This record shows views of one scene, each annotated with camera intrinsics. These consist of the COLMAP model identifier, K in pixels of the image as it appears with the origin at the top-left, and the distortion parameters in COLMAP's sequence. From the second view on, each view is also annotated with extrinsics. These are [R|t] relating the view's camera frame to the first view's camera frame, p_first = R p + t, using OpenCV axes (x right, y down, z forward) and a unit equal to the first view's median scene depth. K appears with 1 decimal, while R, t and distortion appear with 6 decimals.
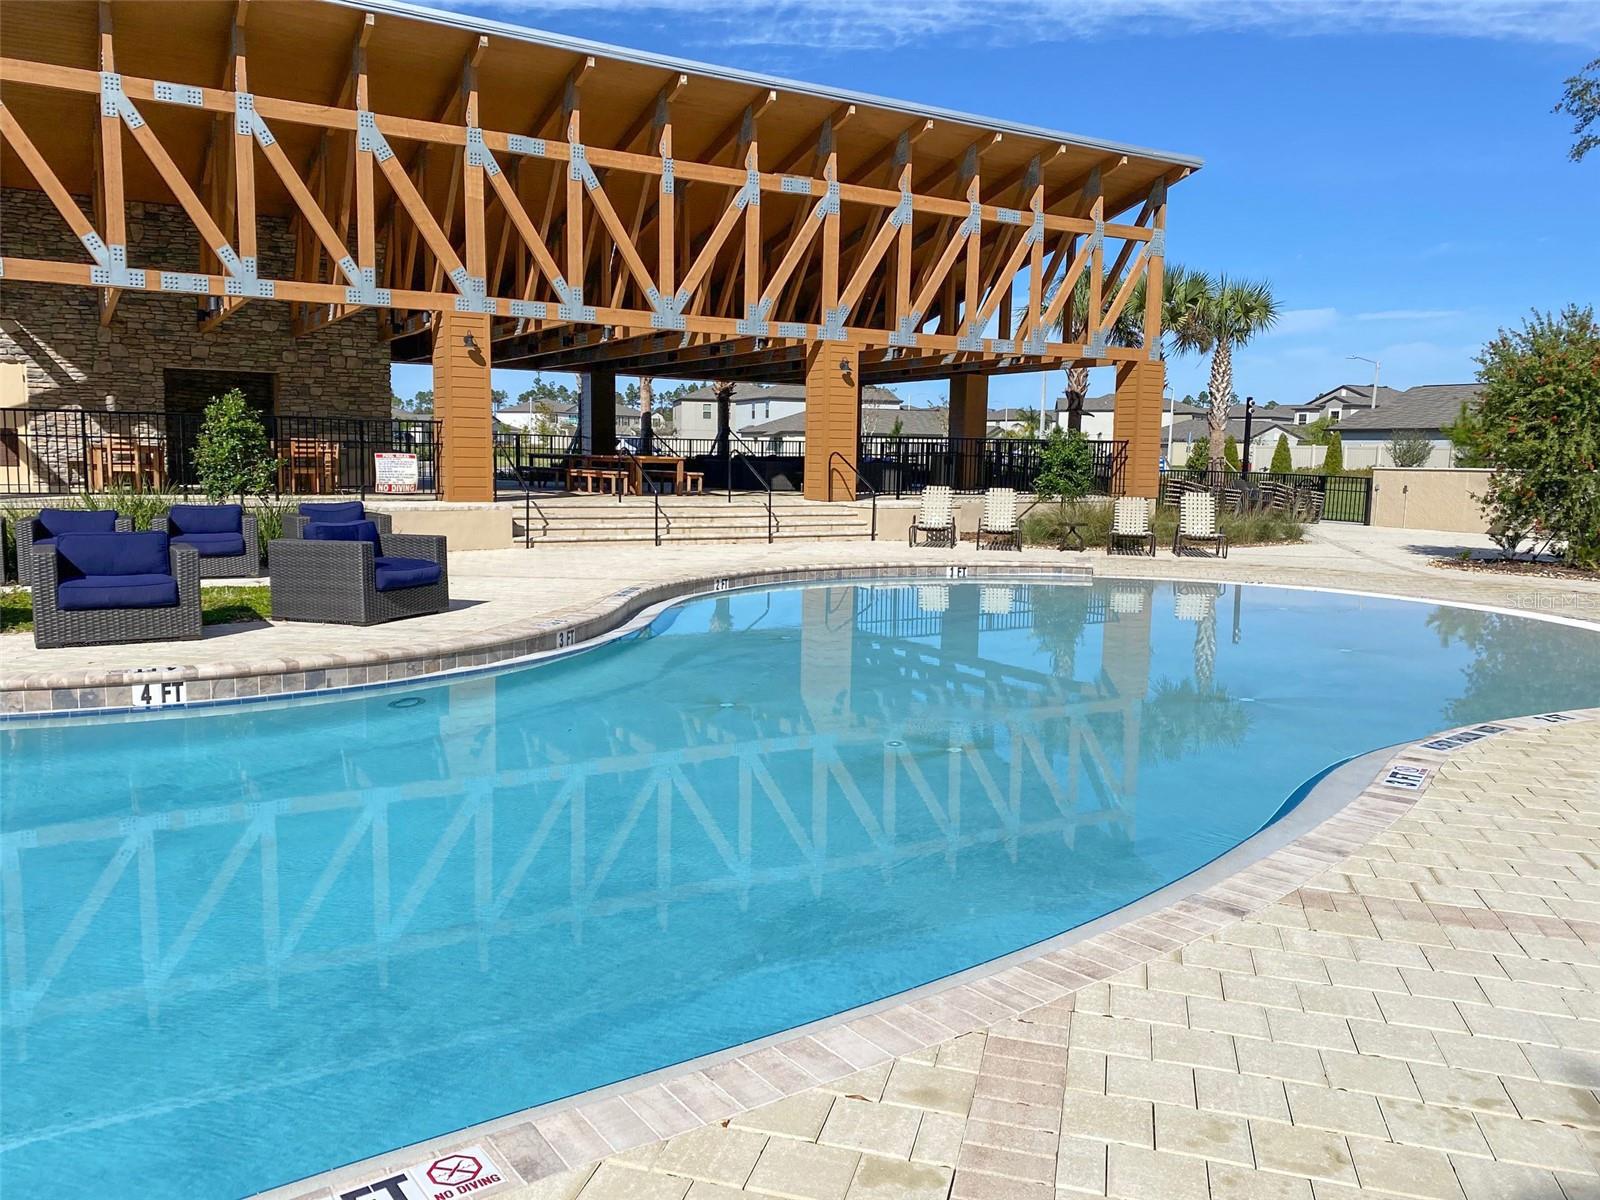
lens RADIAL K [[1227.2, 0, 786.2], [0, 1227.2, 613.4], [0, 0, 1]] dist [0.030669, -0.044627]
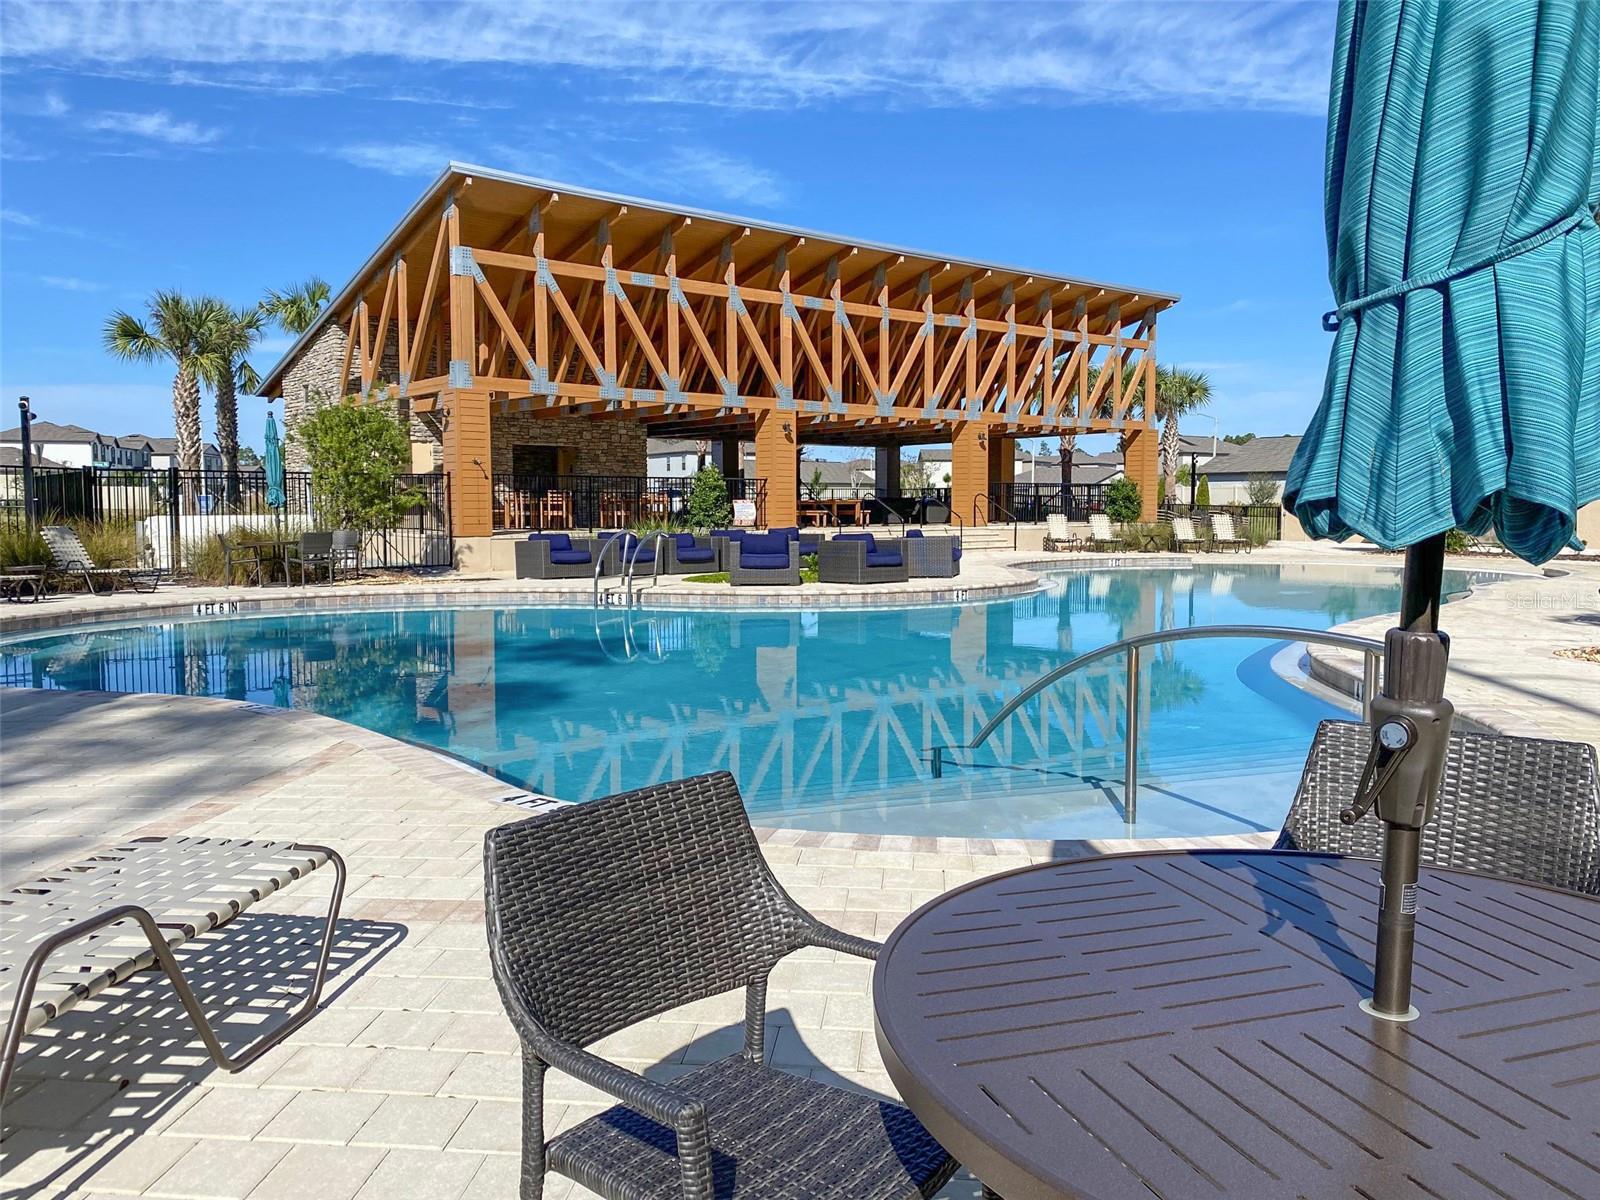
lens RADIAL K [[1227.2, 0, 786.2], [0, 1227.2, 613.4], [0, 0, 1]] dist [0.030669, -0.044627]
pose [[0.988664, -0.033379, 0.146388, -0.456795], [0.039139, 0.998562, -0.036645, 0.065989], [-0.144954, 0.041959, 0.988548, -0.489565]]
